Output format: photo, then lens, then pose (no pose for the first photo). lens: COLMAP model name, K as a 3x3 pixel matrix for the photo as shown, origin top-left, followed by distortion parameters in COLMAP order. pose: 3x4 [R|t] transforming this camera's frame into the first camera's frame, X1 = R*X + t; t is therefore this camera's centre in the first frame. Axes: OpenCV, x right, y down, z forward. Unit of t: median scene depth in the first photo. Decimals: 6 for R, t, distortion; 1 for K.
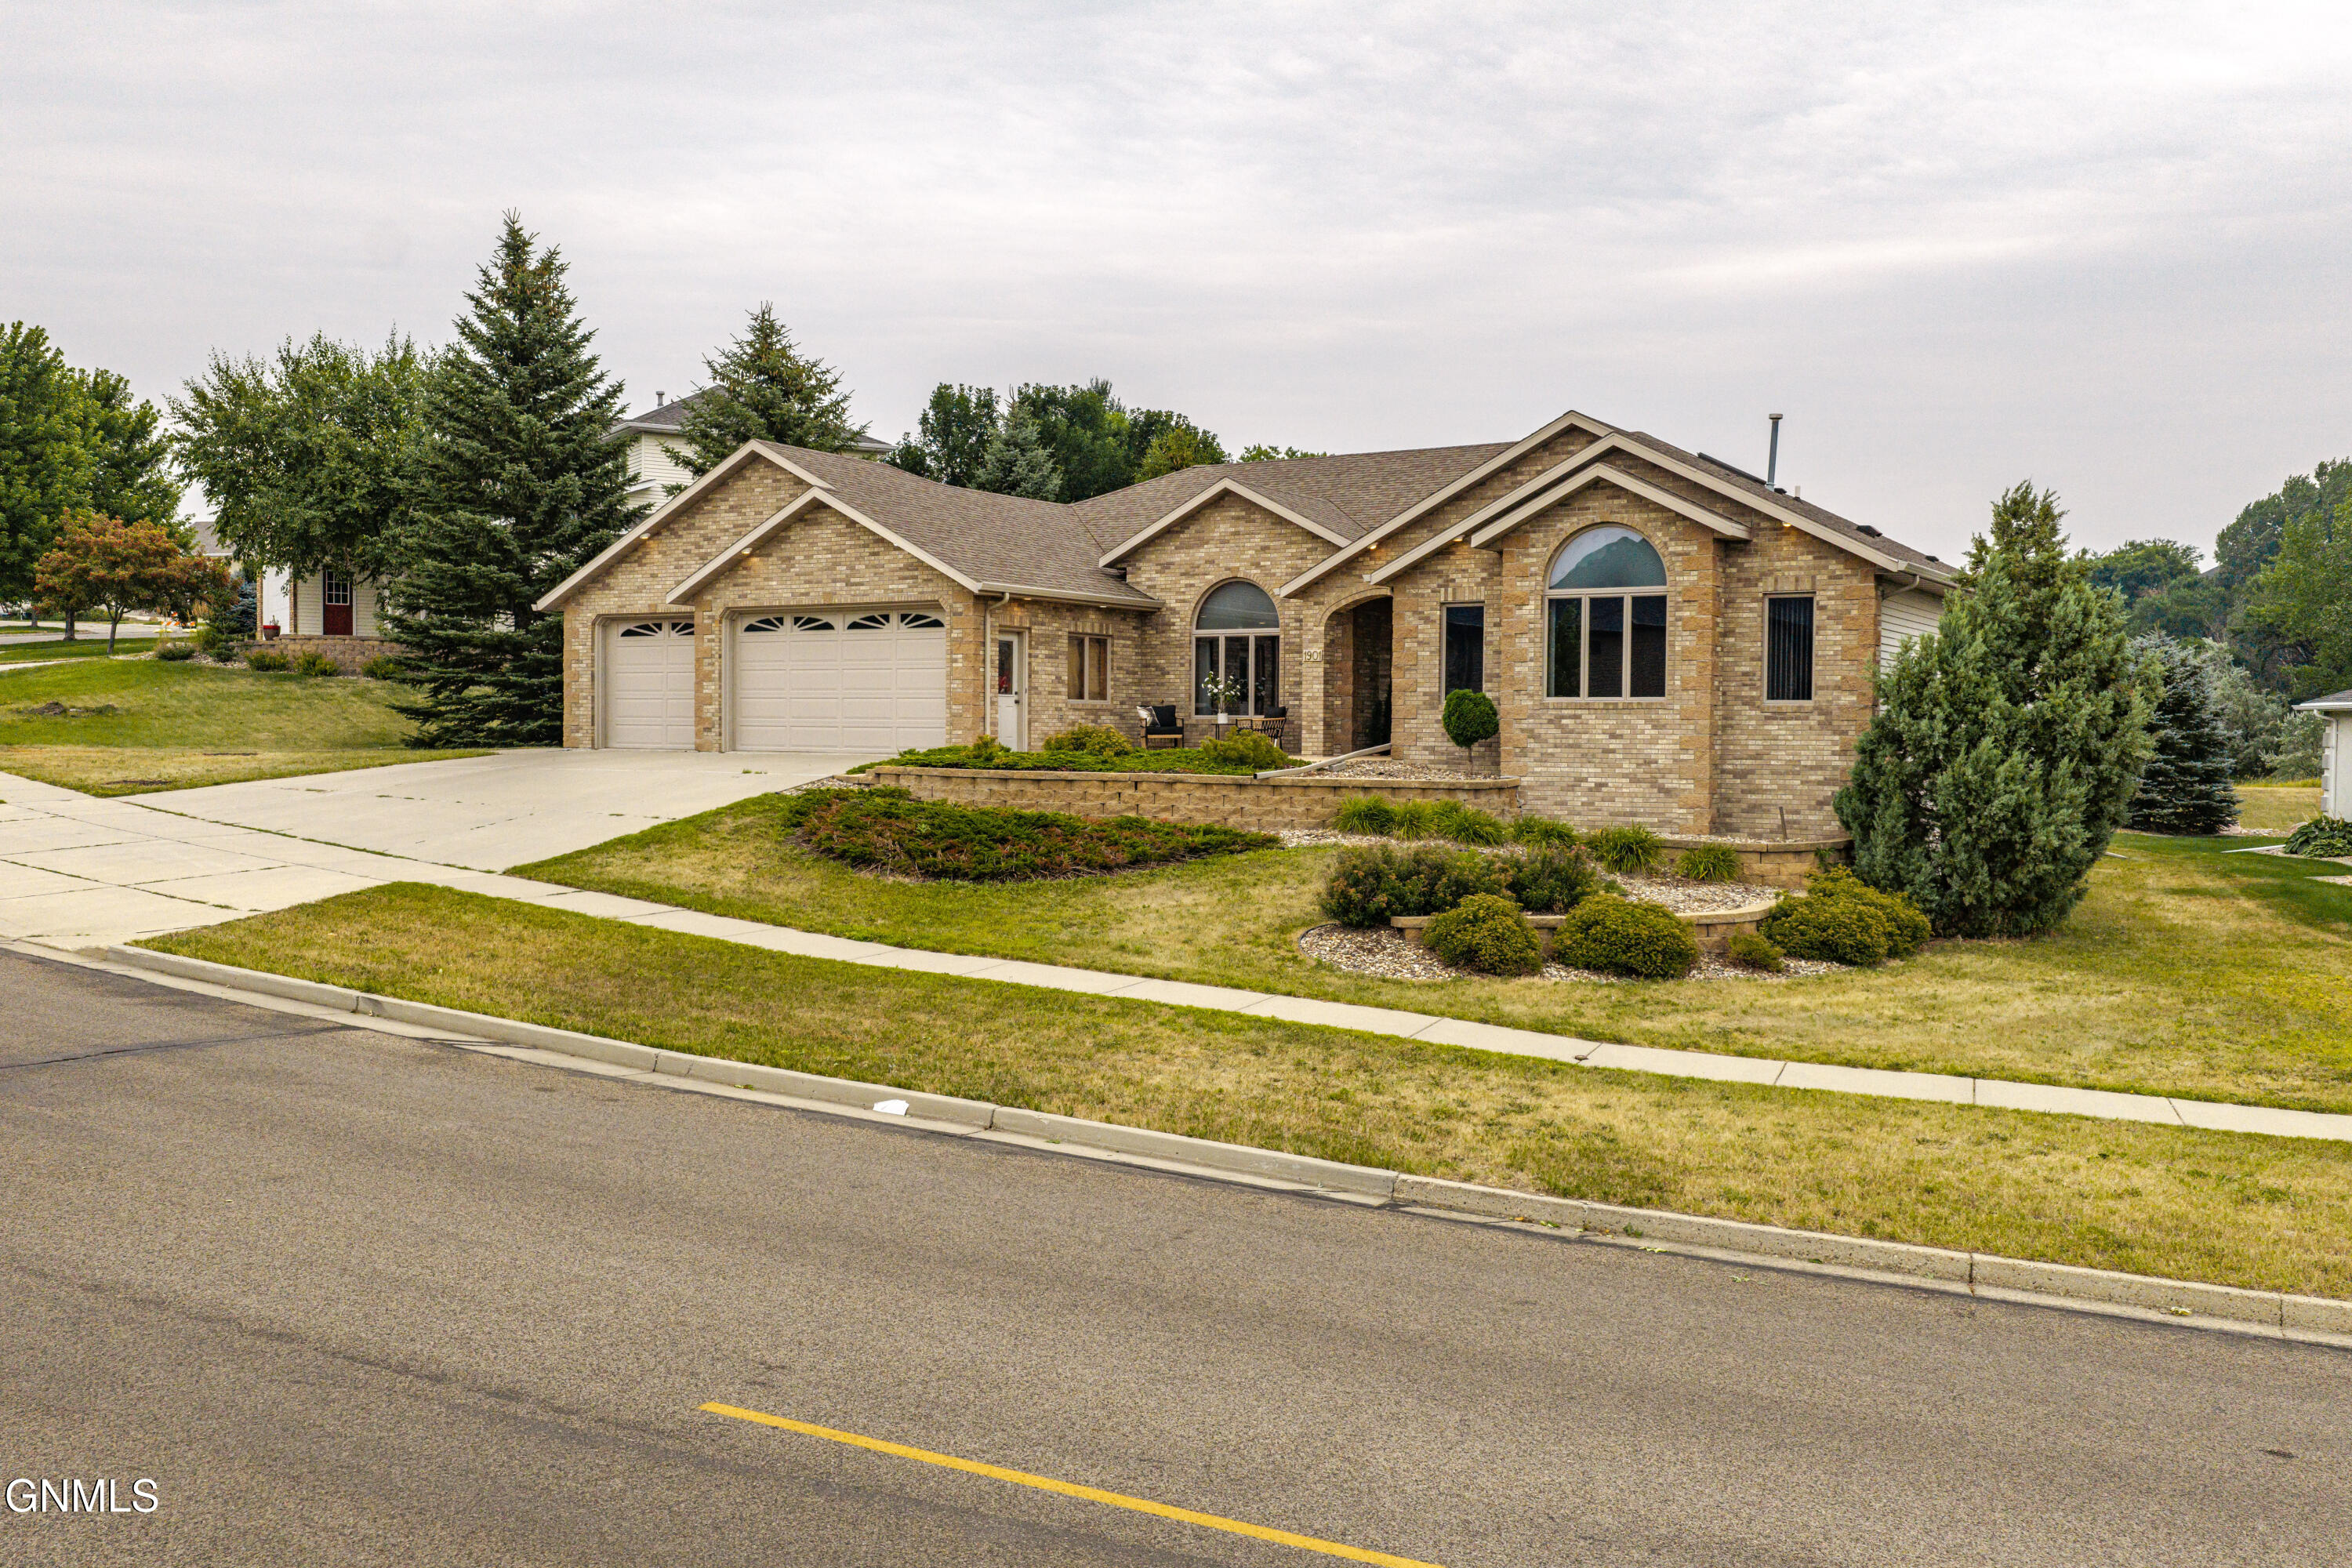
lens RADIAL K [[1999.2, 0, 1193.6], [0, 1999.2, 795.8], [0, 0, 1]] dist [0.014069, -0.031131]
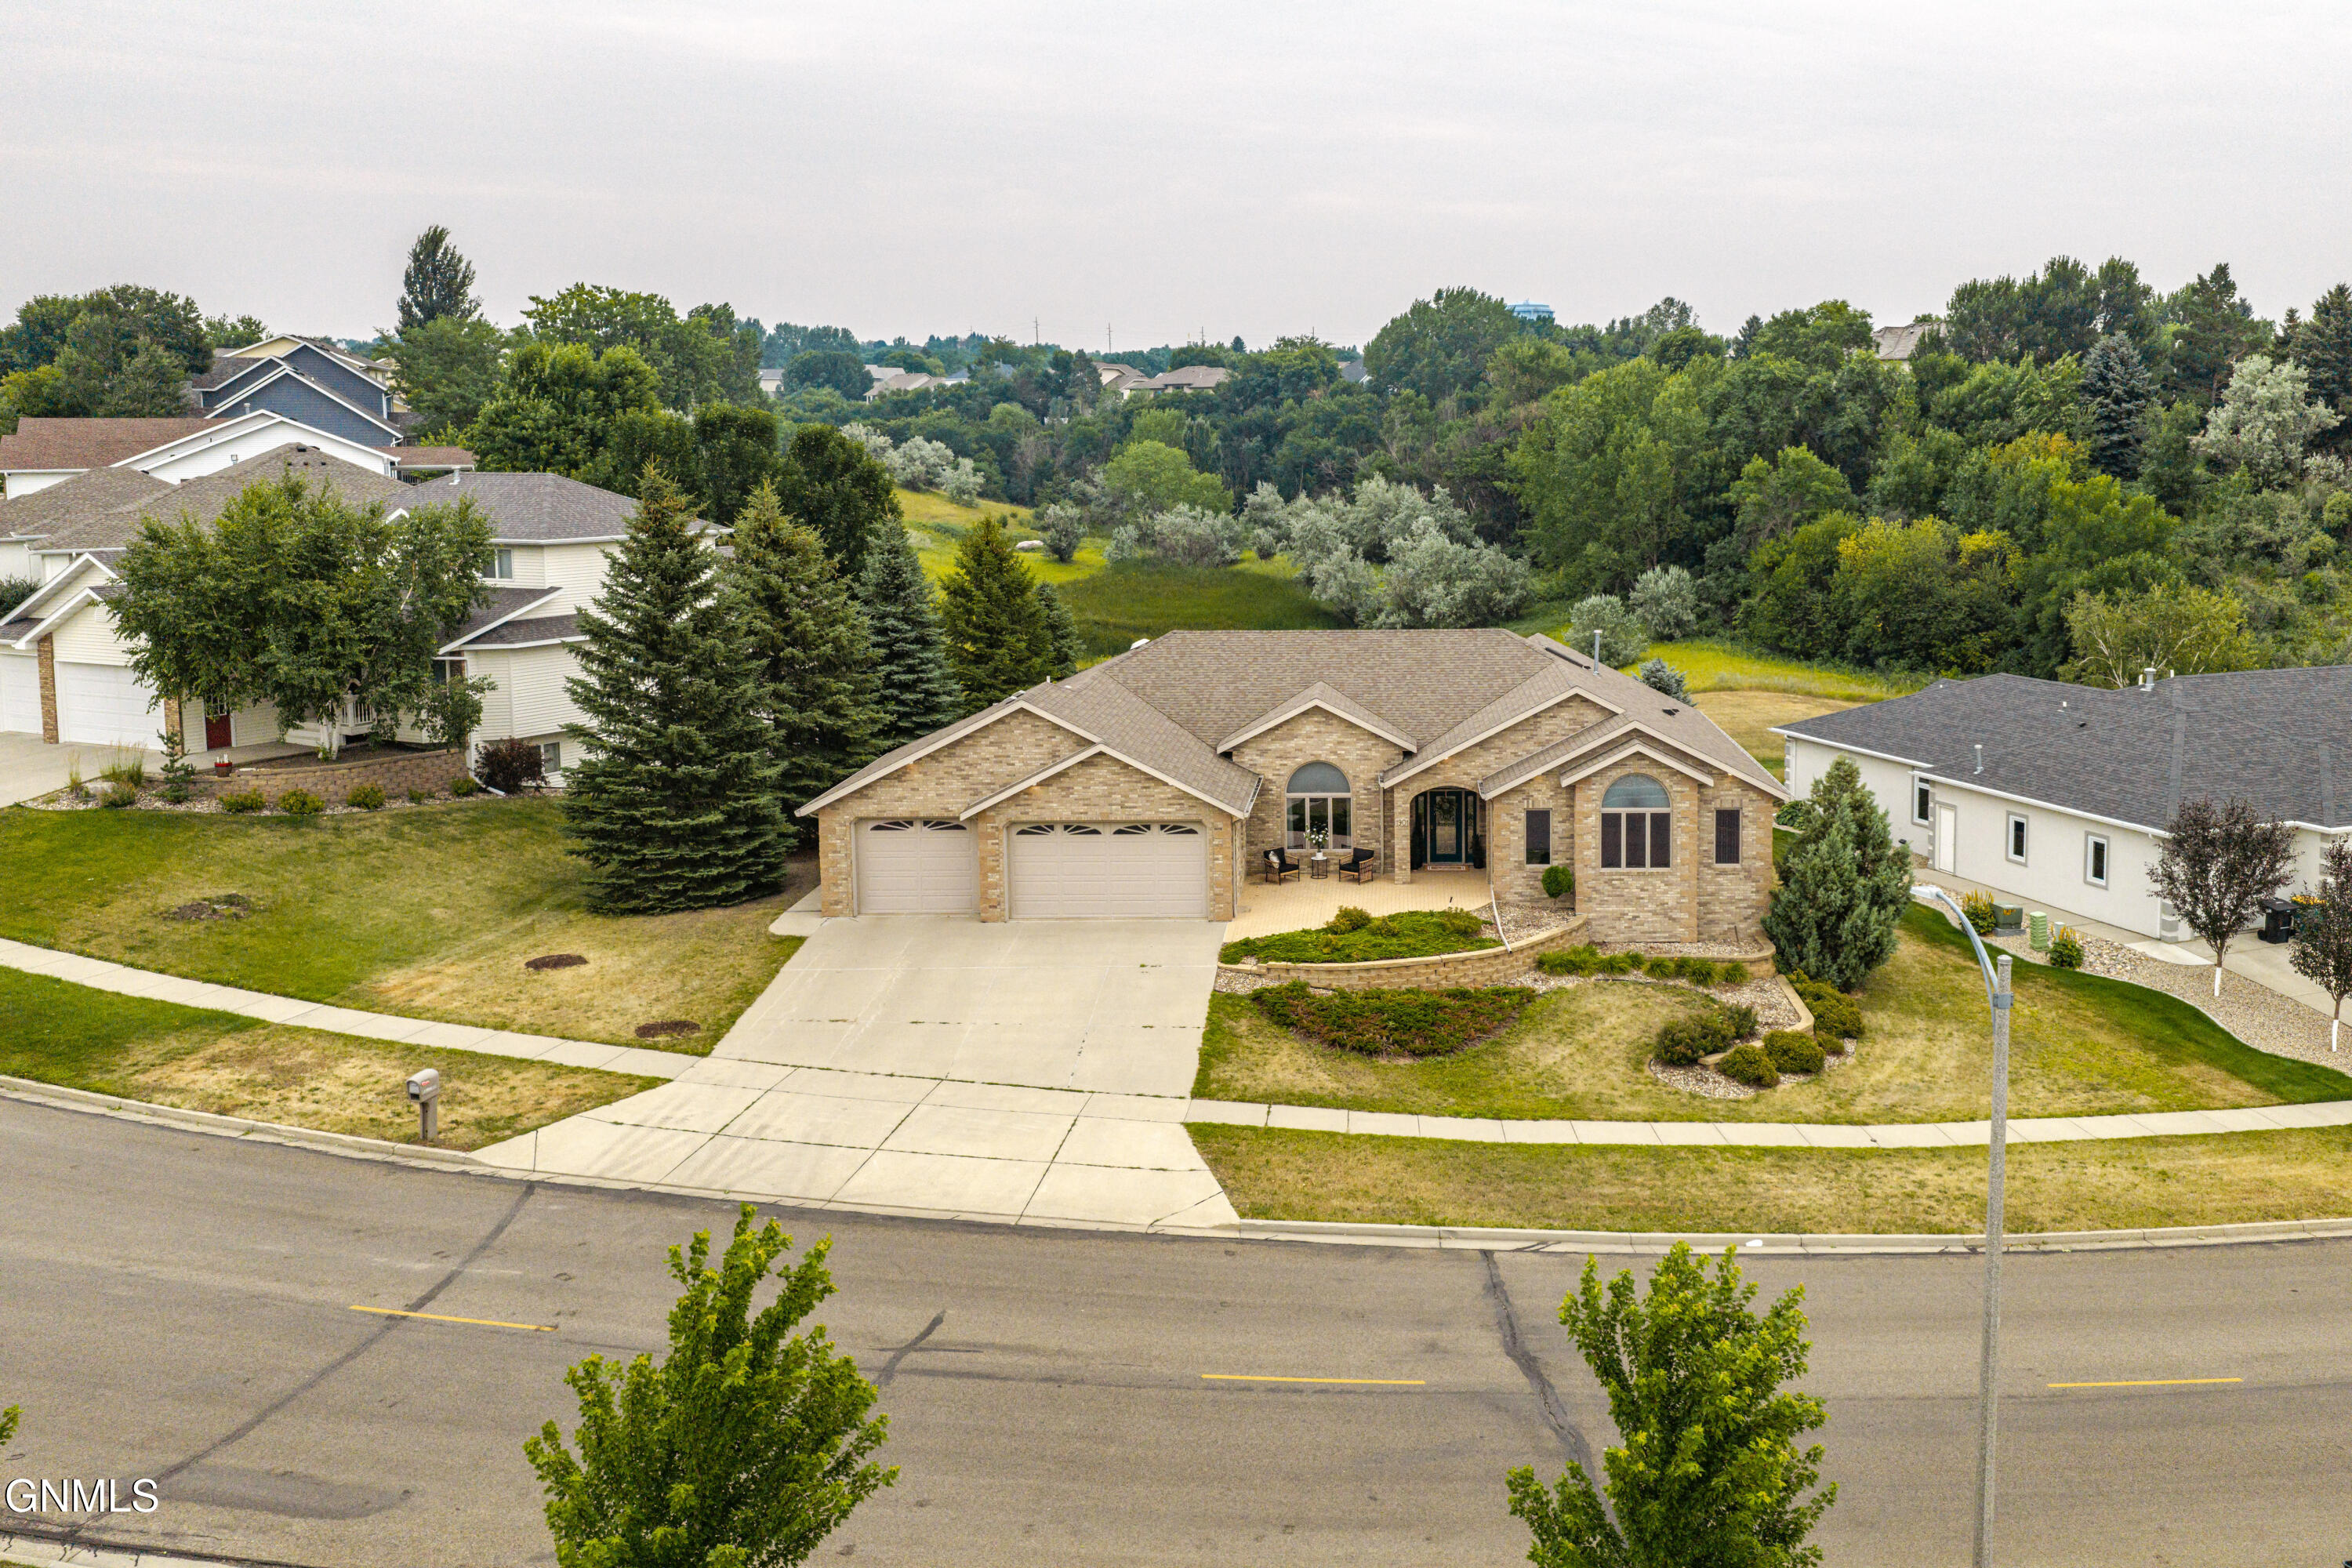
lens RADIAL K [[1999.2, 0, 1418.1], [0, 1999.2, 687.9], [0, 0, 1]] dist [0.014069, -0.031131]
pose [[0.849281, -0.075770, 0.522476, -0.880344], [0.027149, 0.994606, 0.100109, -0.392956], [-0.527243, -0.070836, 0.846757, -0.400568]]
